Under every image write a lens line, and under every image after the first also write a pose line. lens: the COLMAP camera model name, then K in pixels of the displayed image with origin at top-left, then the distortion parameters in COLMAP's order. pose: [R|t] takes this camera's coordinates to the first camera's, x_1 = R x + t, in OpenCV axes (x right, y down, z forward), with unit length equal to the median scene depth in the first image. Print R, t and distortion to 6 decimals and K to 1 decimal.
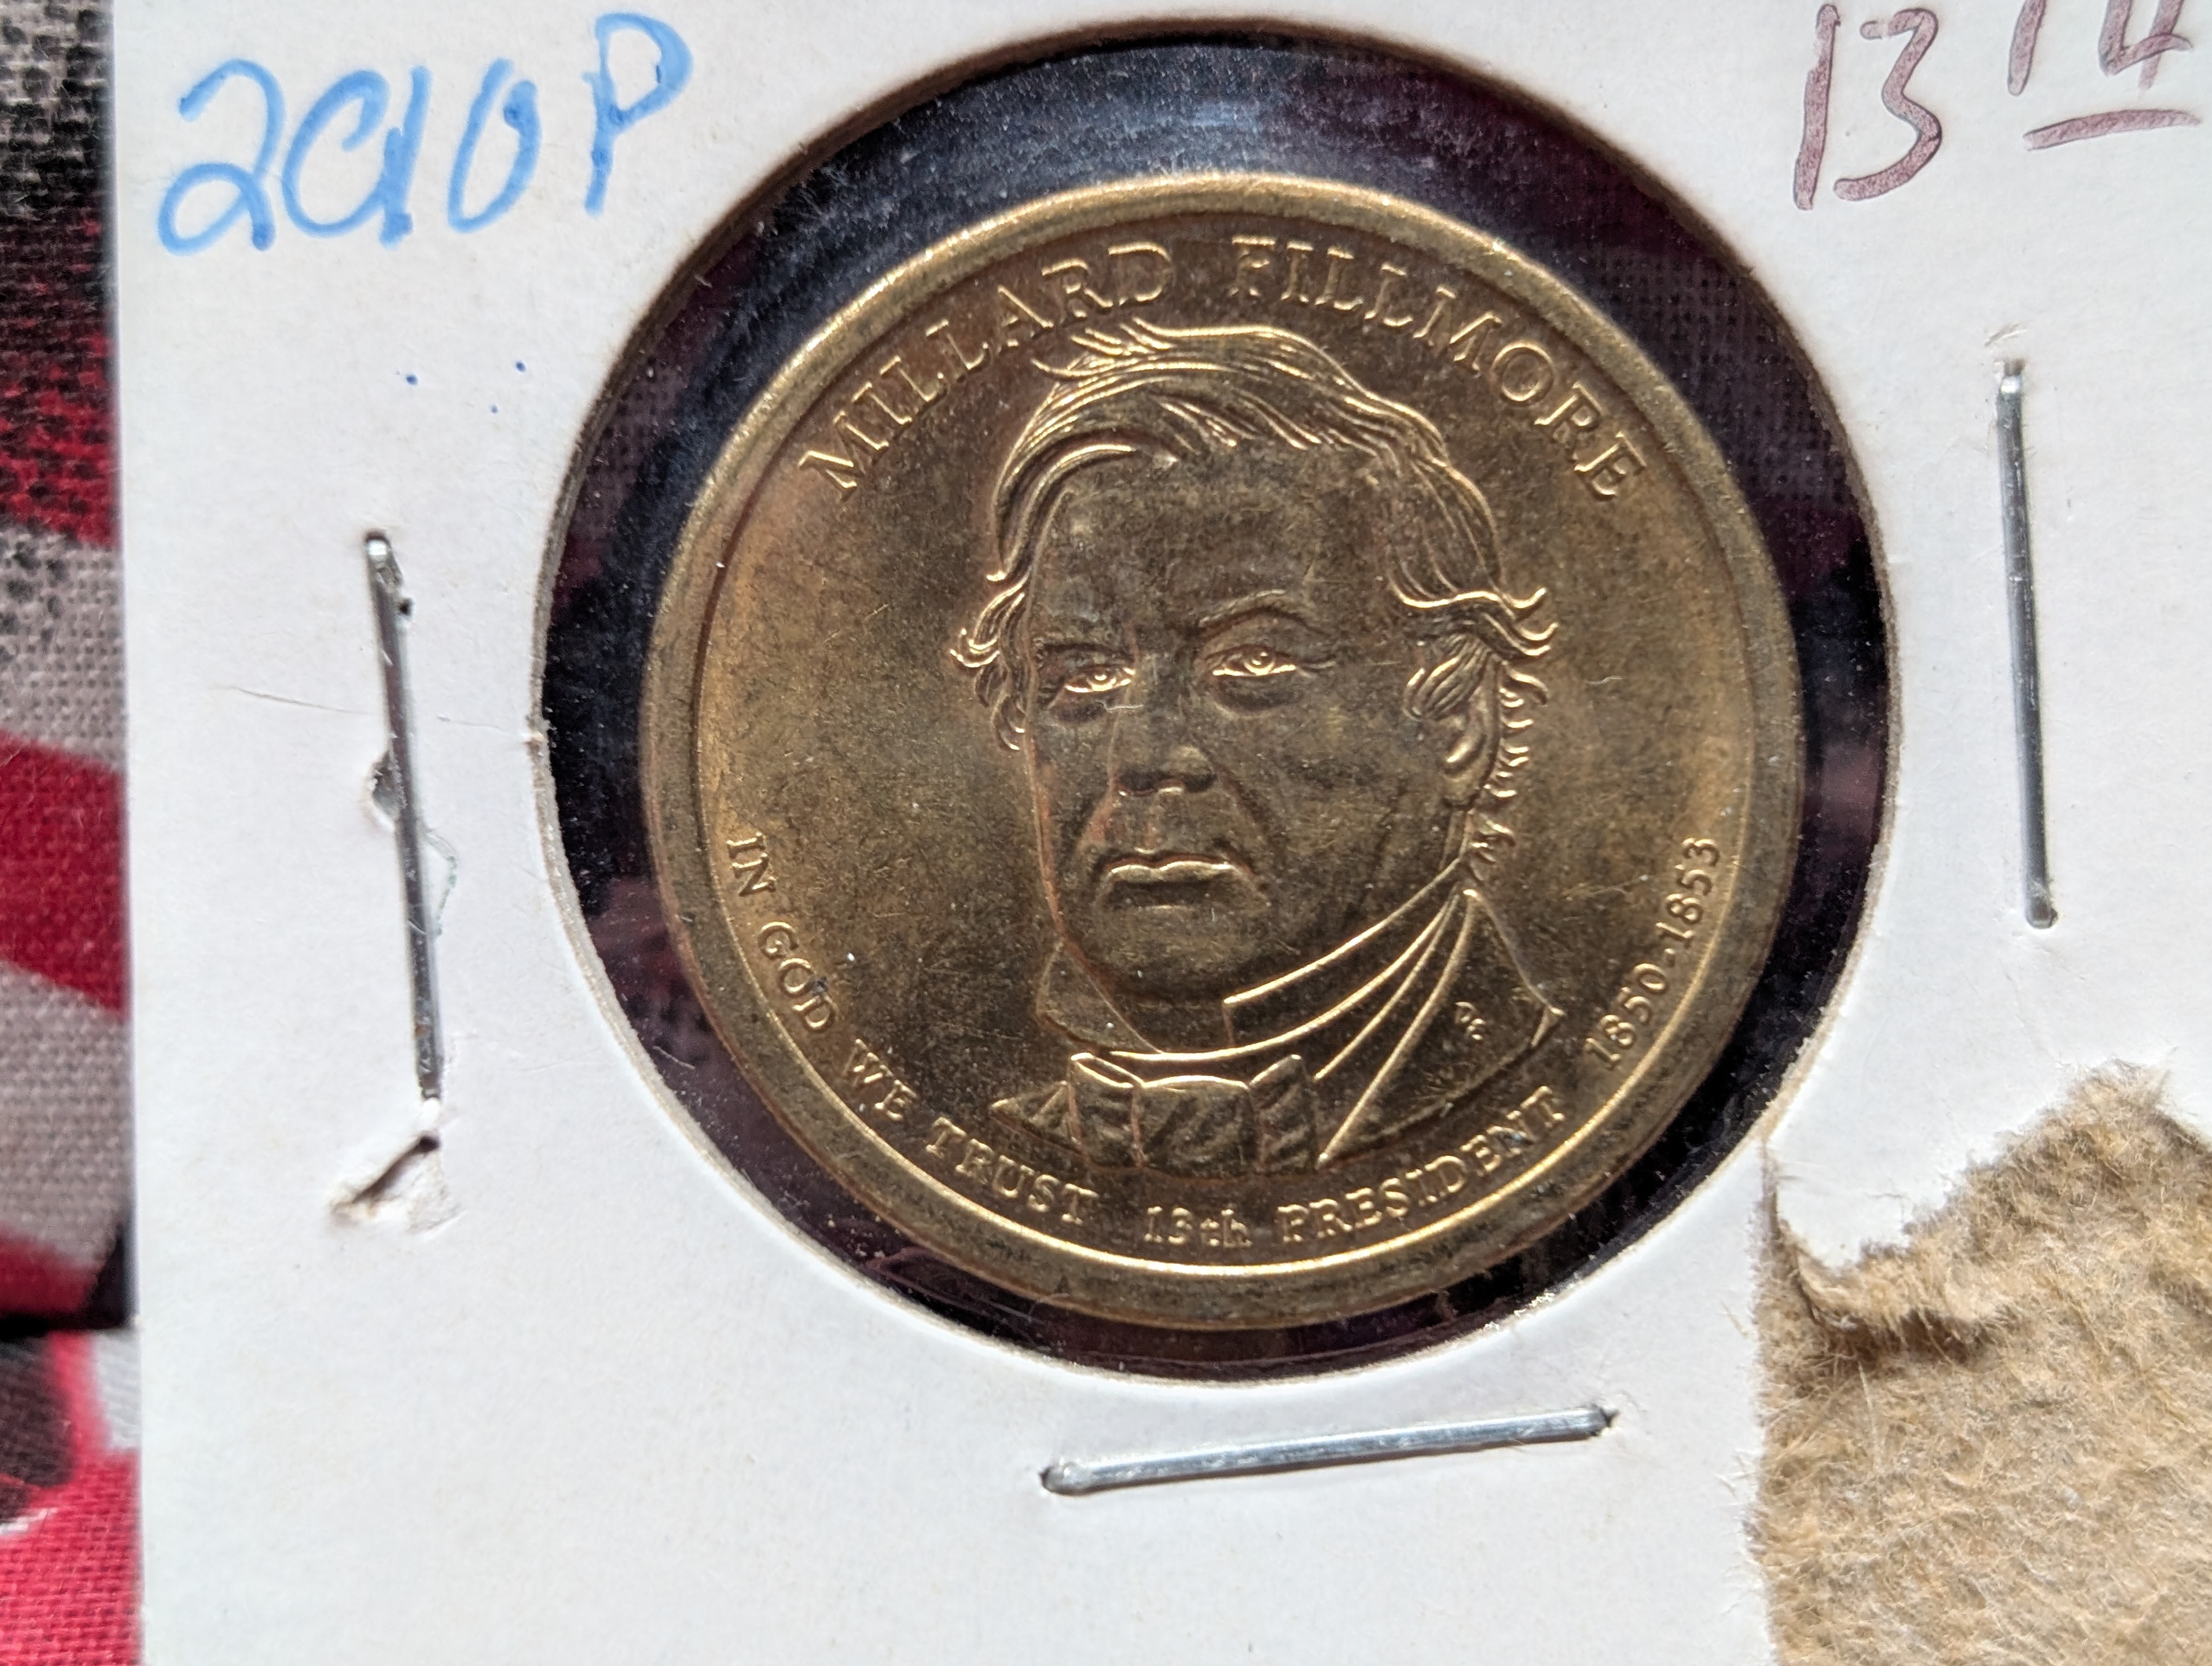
lens RADIAL K [[4215.9, 0, 1087.4], [0, 4215.9, 833.2], [0, 0, 1]] dist [0.223993, -1.109435]
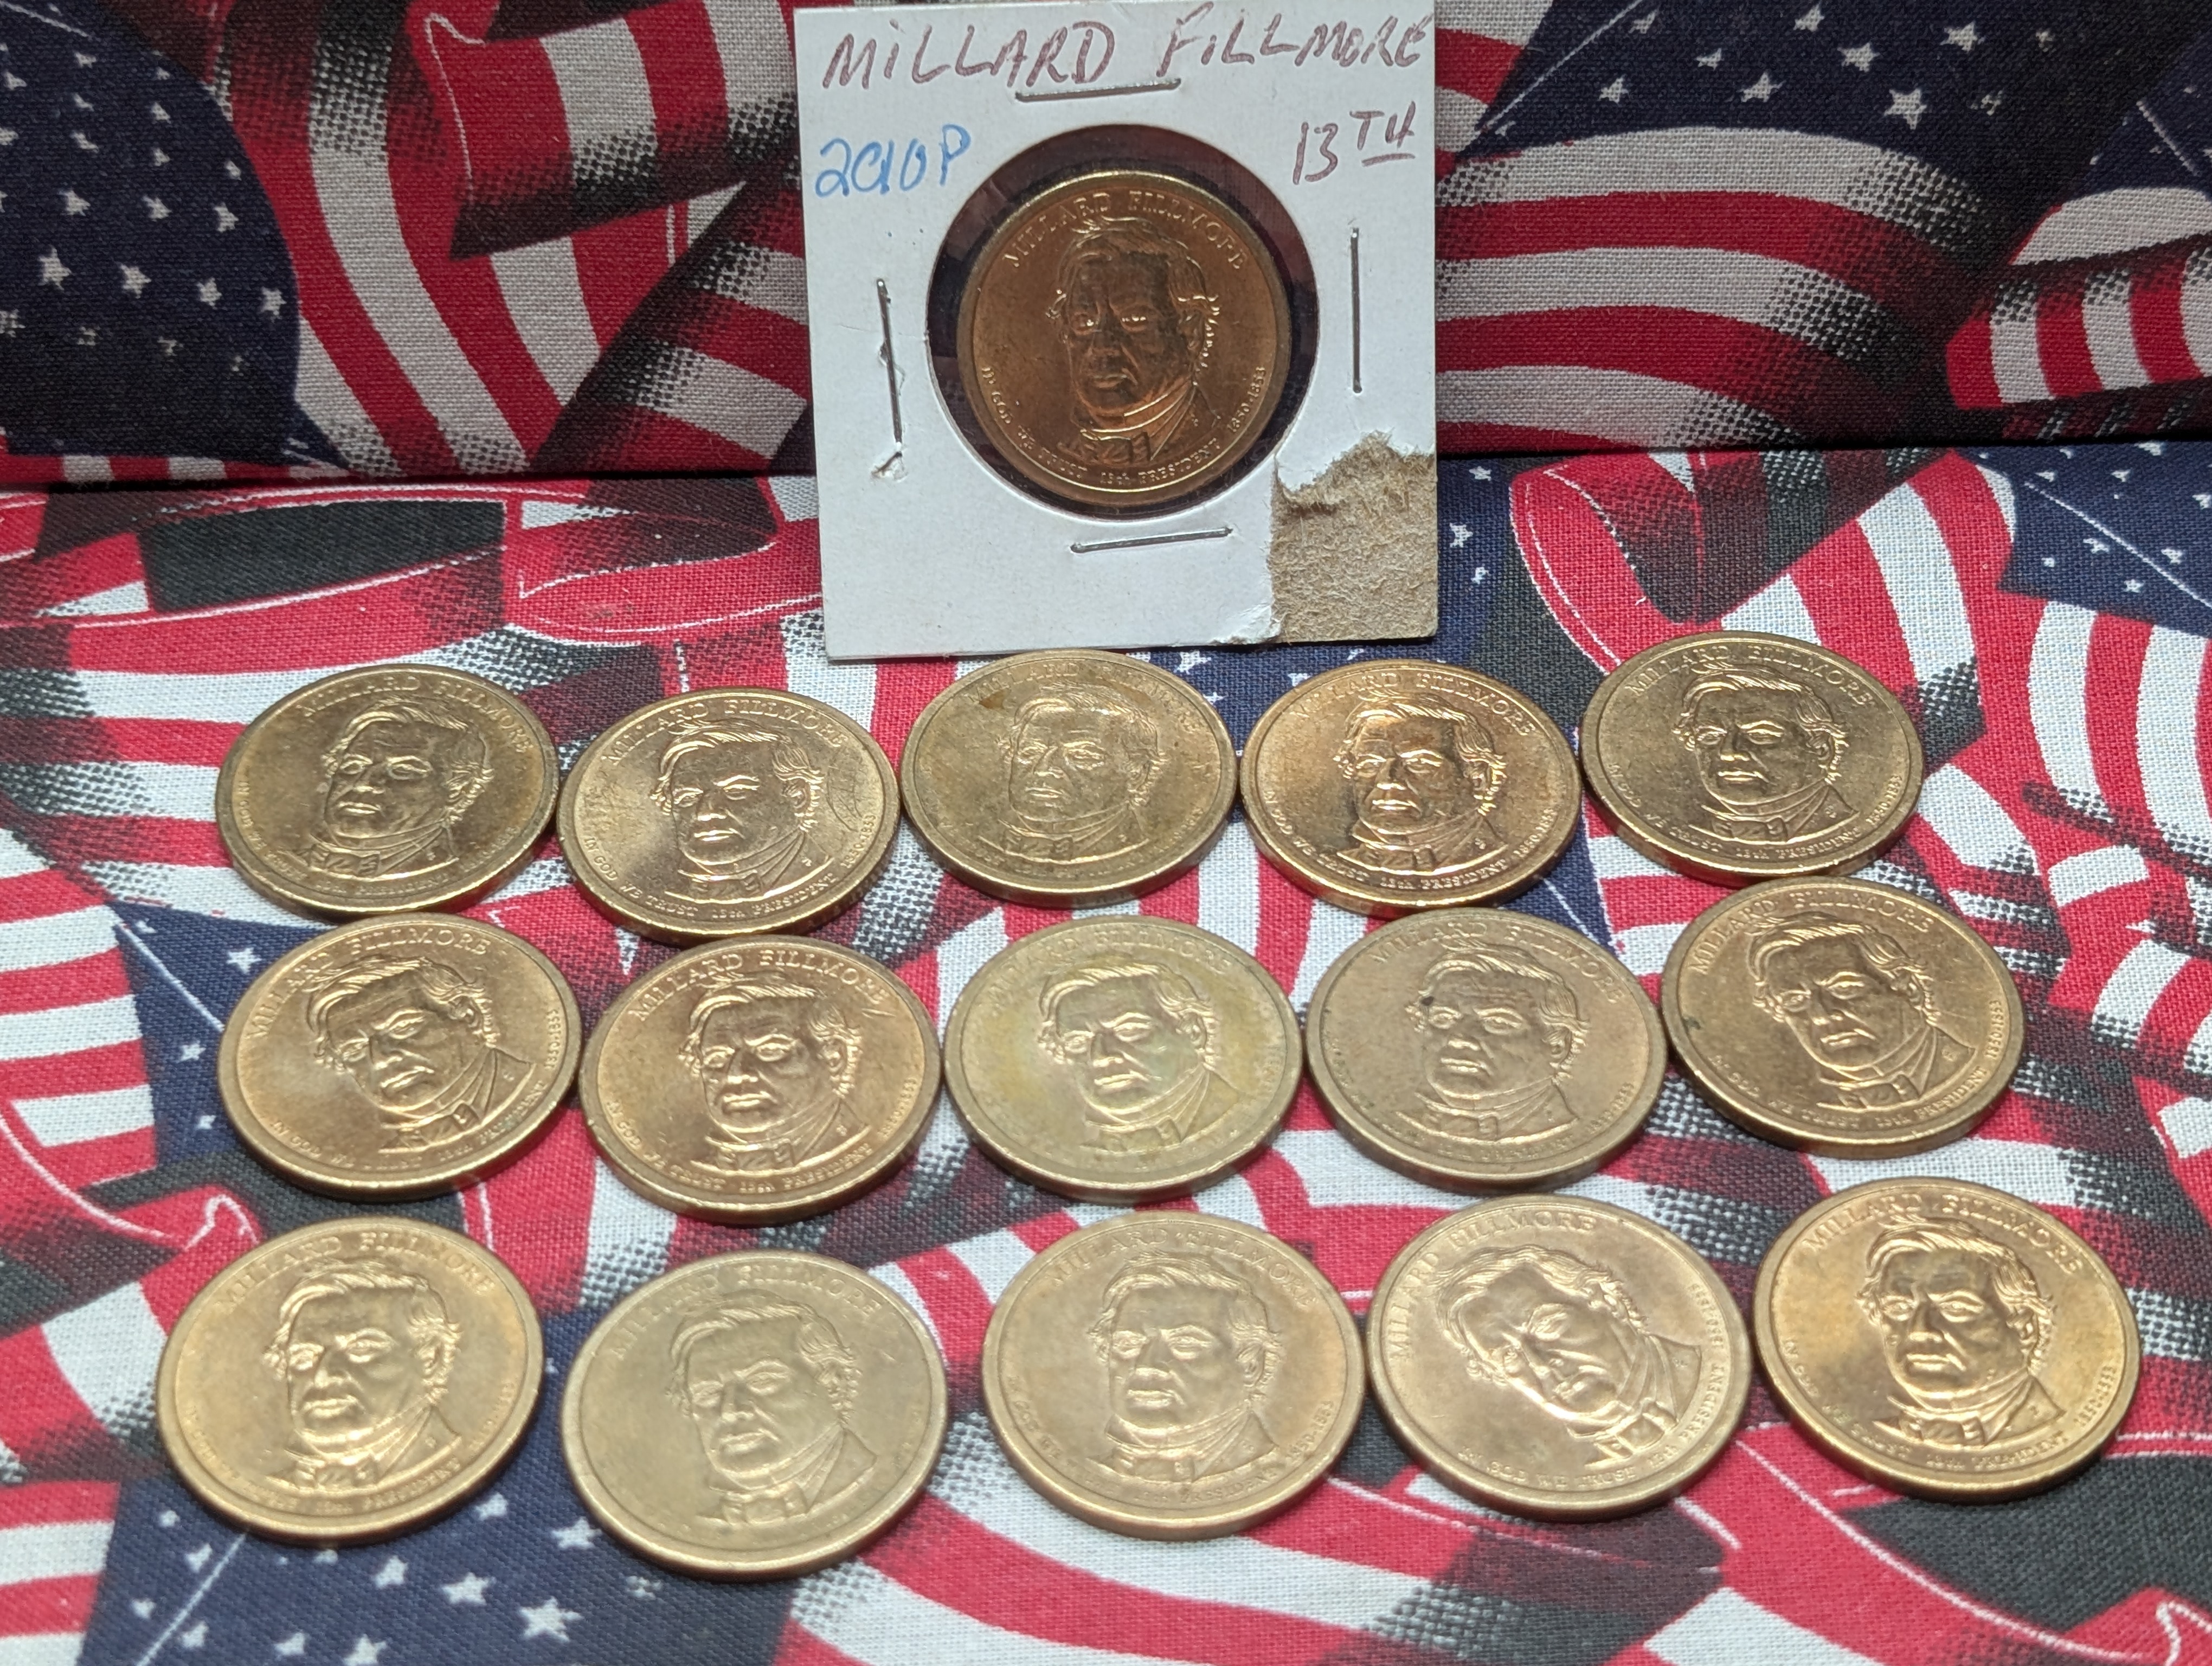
lens RADIAL K [[4215.9, 0, 1087.4], [0, 4215.9, 833.2], [0, 0, 1]] dist [0.223993, -1.109435]
pose [[0.999849, 0.003358, 0.017040, -0.055838], [-0.008730, 0.945344, 0.325958, -0.767839], [-0.015014, -0.326057, 0.945231, -2.405820]]
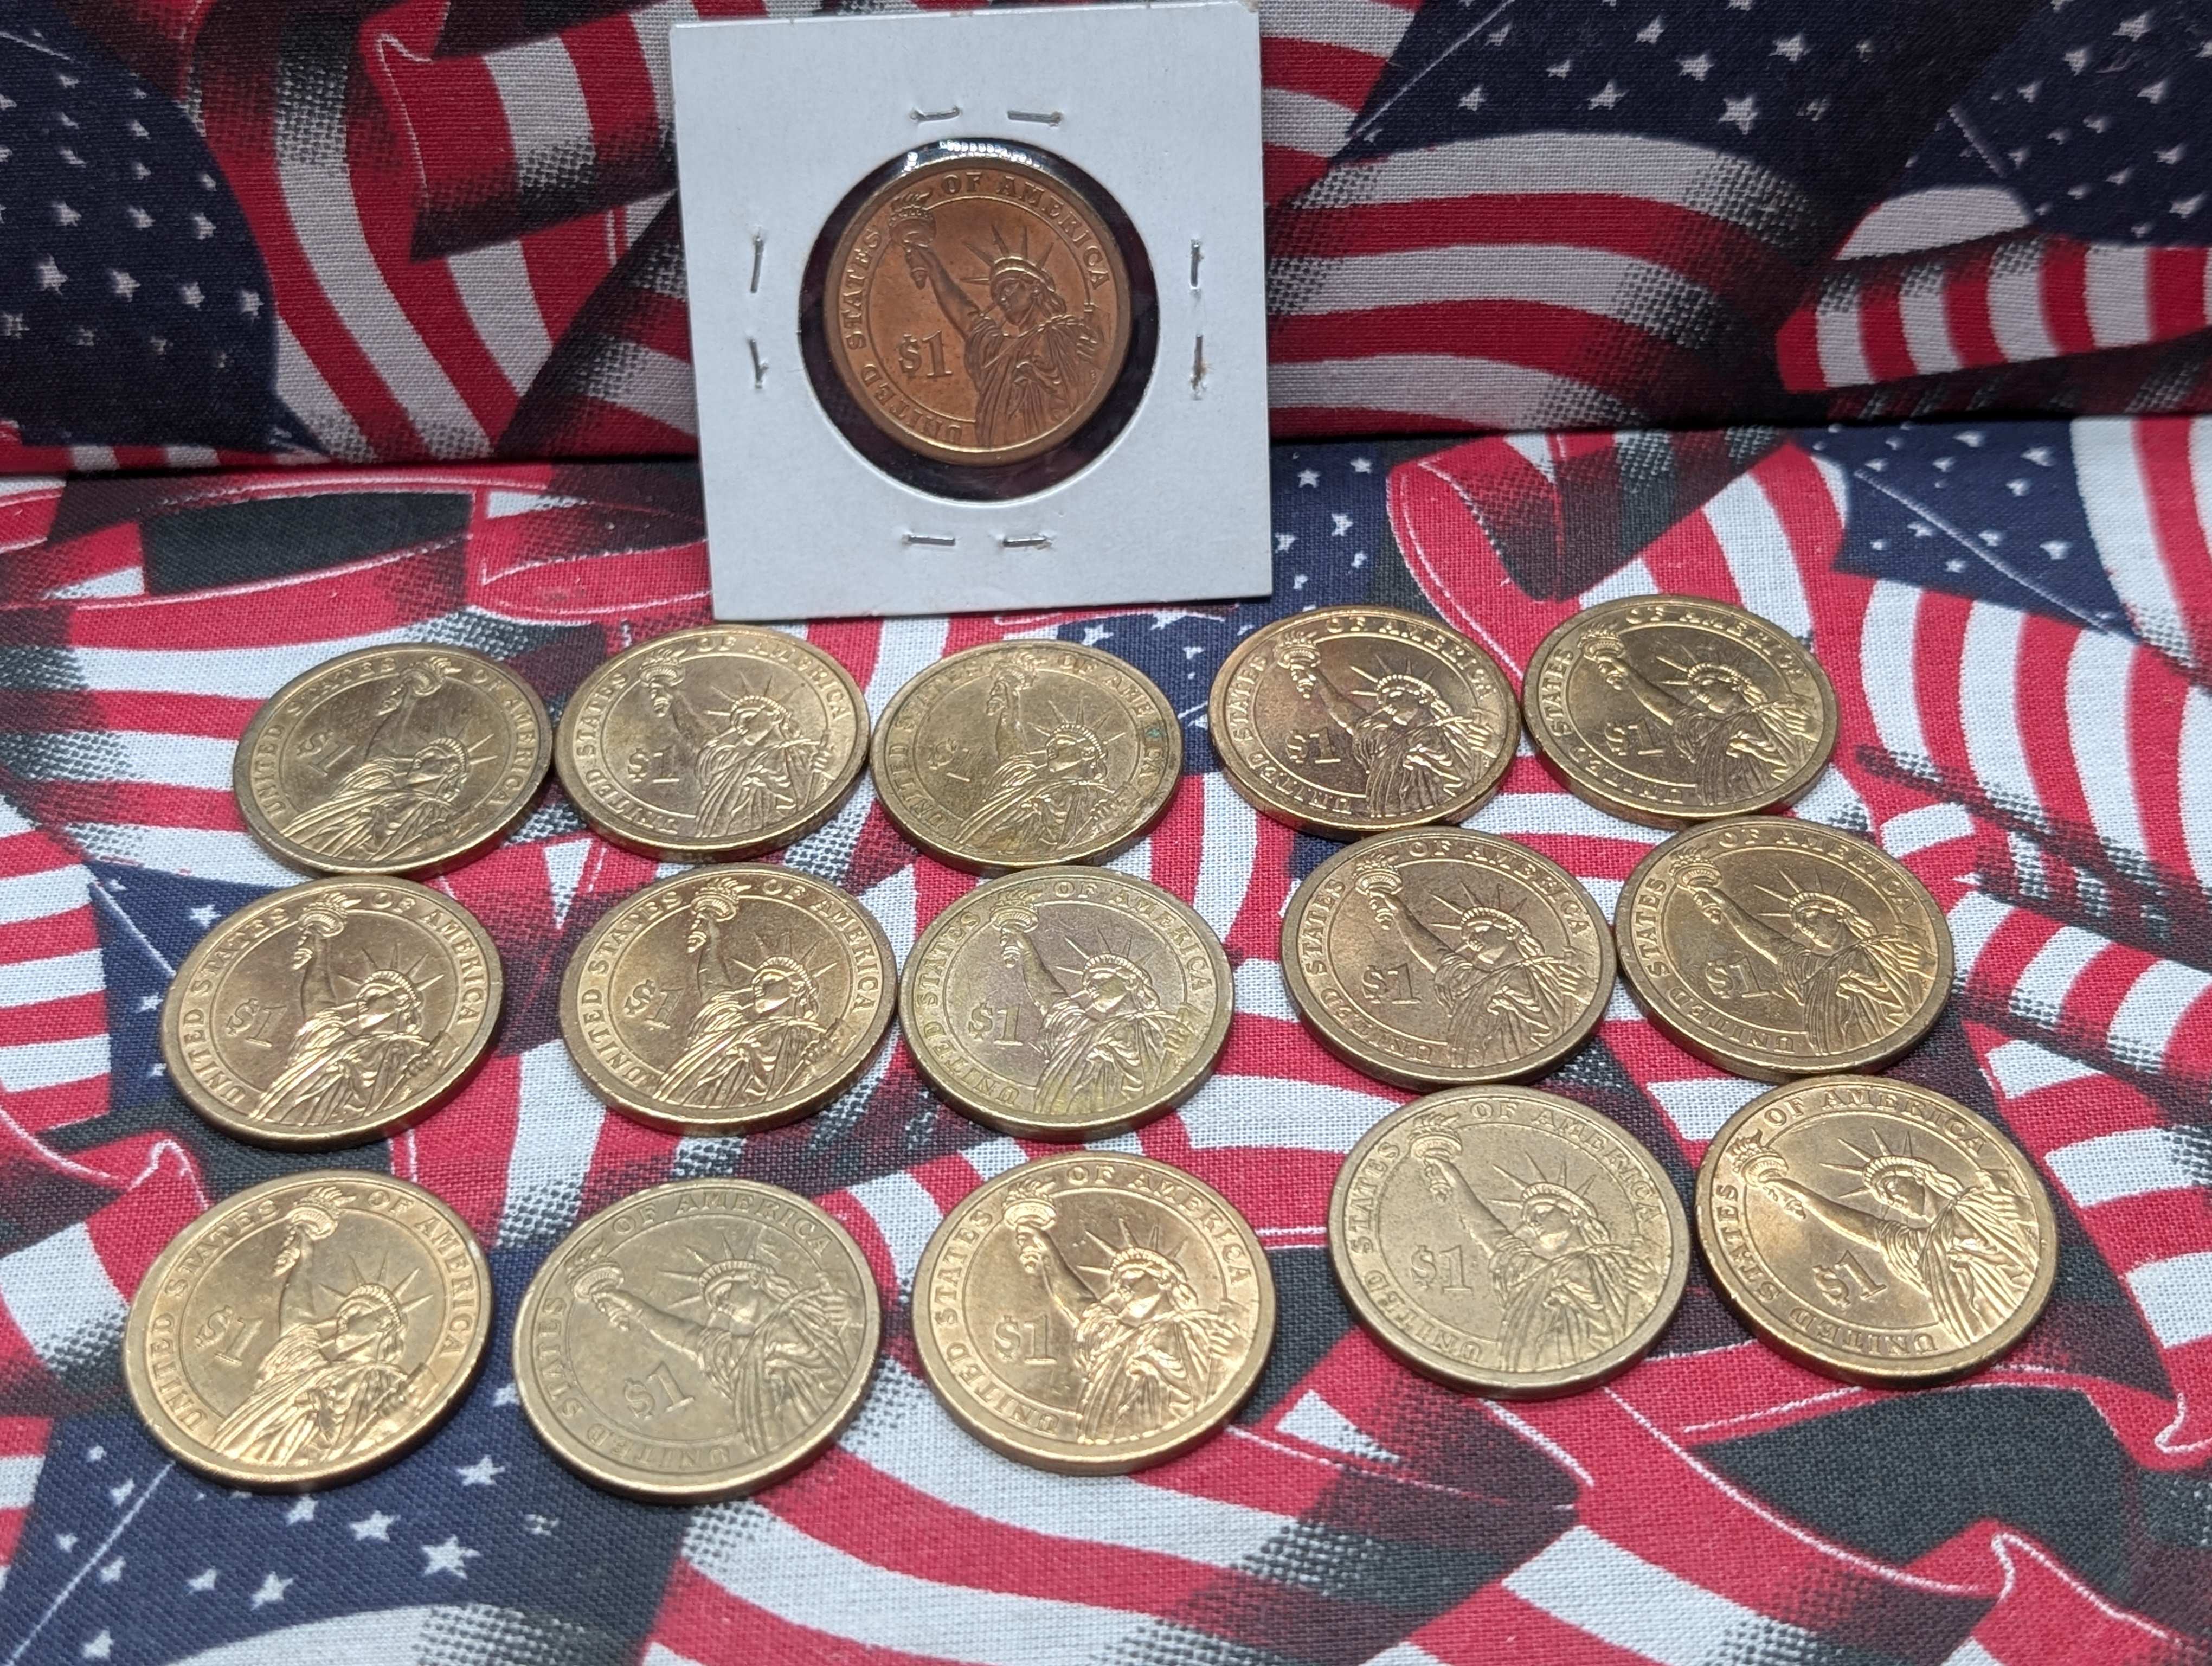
lens RADIAL K [[2838.3, 0, 1105.8], [0, 2838.3, 1028.0], [0, 0, 1]] dist [0.041255, -0.267205]
pose [[0.999913, 0.000511, 0.013167, 0.075931], [-0.005810, 0.913937, 0.405815, -0.457537], [-0.011826, -0.405856, 0.913860, -1.472152]]
